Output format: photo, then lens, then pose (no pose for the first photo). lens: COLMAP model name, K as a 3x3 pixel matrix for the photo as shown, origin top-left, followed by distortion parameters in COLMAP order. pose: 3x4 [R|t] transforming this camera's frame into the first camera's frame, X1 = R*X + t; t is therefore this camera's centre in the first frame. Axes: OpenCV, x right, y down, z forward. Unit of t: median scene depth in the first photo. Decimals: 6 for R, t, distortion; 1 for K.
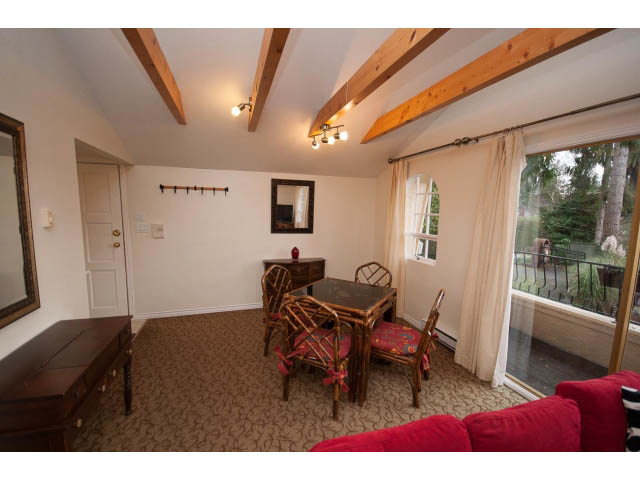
lens RADIAL K [[280.7, 0, 318.3], [0, 280.7, 244.5], [0, 0, 1]] dist [-0.001943, 0.000024]
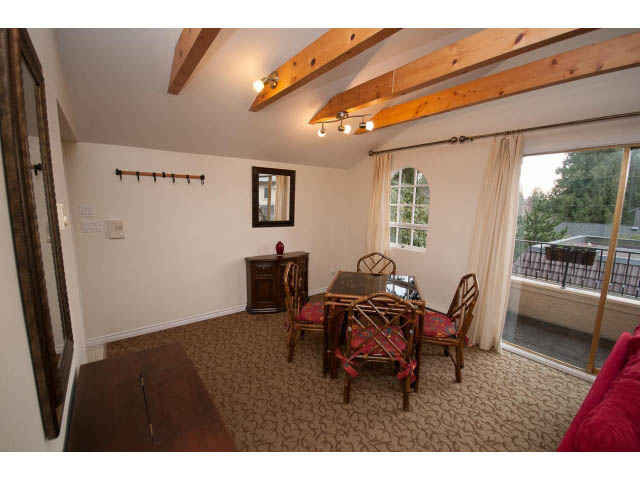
lens RADIAL K [[280.7, 0, 318.3], [0, 280.7, 244.5], [0, 0, 1]] dist [-0.001943, 0.000024]
pose [[0.947119, -0.051514, 0.316720, -0.317949], [0.040583, 0.998334, 0.041016, -0.017030], [-0.318305, -0.025993, 0.947632, 0.094043]]
